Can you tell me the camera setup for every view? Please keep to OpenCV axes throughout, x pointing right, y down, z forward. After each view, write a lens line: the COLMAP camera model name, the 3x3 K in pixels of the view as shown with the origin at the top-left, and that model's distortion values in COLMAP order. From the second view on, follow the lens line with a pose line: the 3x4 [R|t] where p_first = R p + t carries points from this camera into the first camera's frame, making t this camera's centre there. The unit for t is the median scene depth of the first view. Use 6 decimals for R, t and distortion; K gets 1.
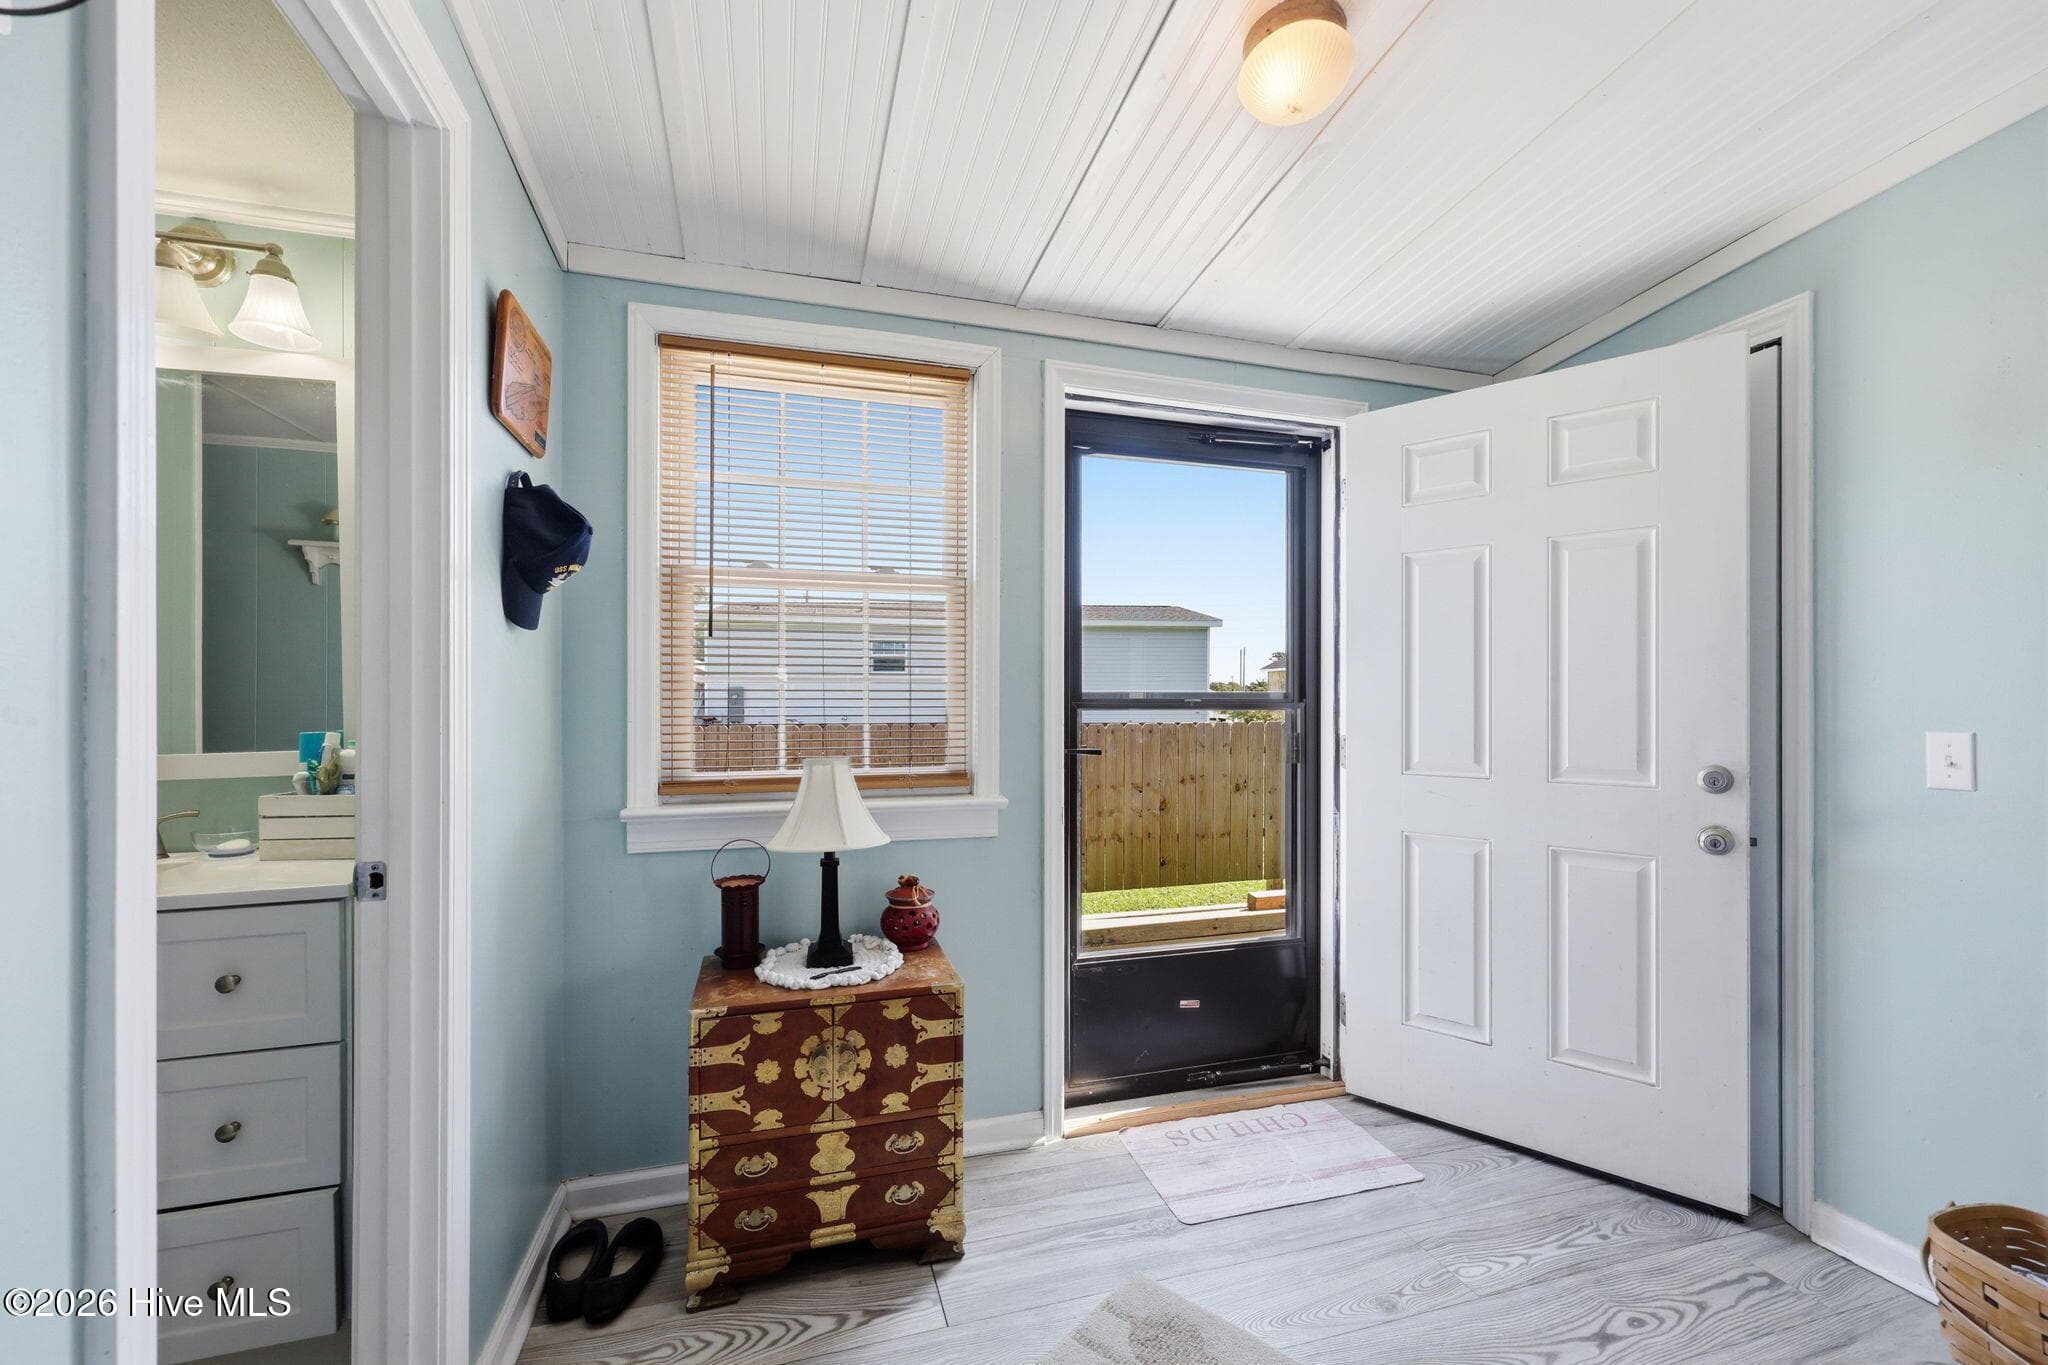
lens RADIAL K [[832.8, 0, 1032.2], [0, 832.8, 689.3], [0, 0, 1]] dist [0.008568, -0.001376]
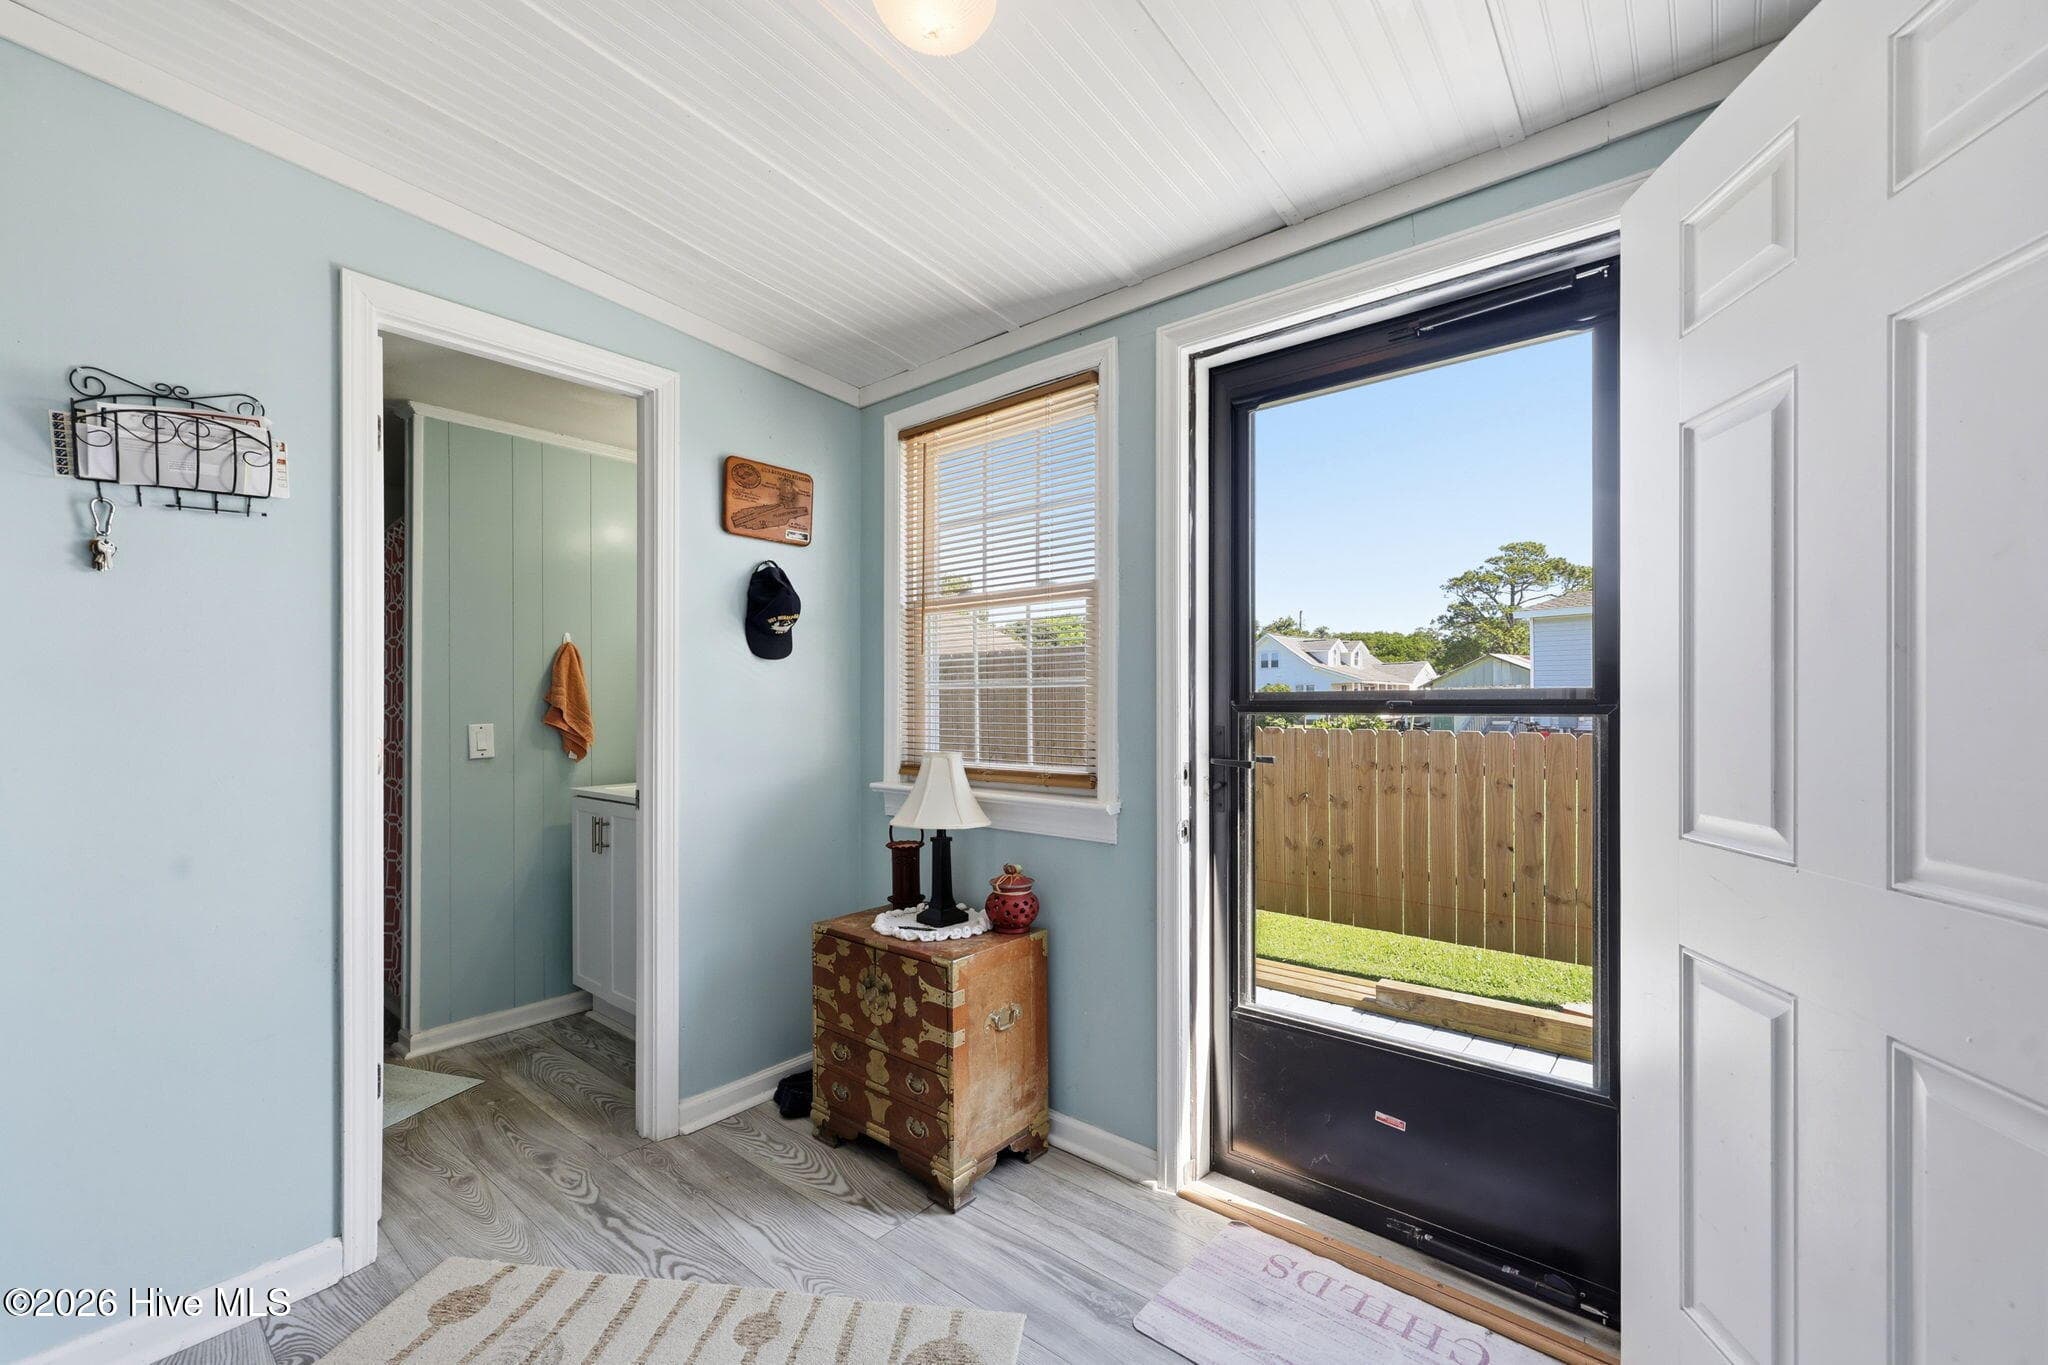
lens RADIAL K [[832.8, 0, 1030.8], [0, 832.8, 693.9], [0, 0, 1]] dist [0.008568, -0.001376]
pose [[0.555175, -0.011816, -0.831650, 0.889618], [0.012337, 0.999906, -0.005971, 0.009582], [0.831642, -0.006946, 0.555268, 0.483371]]
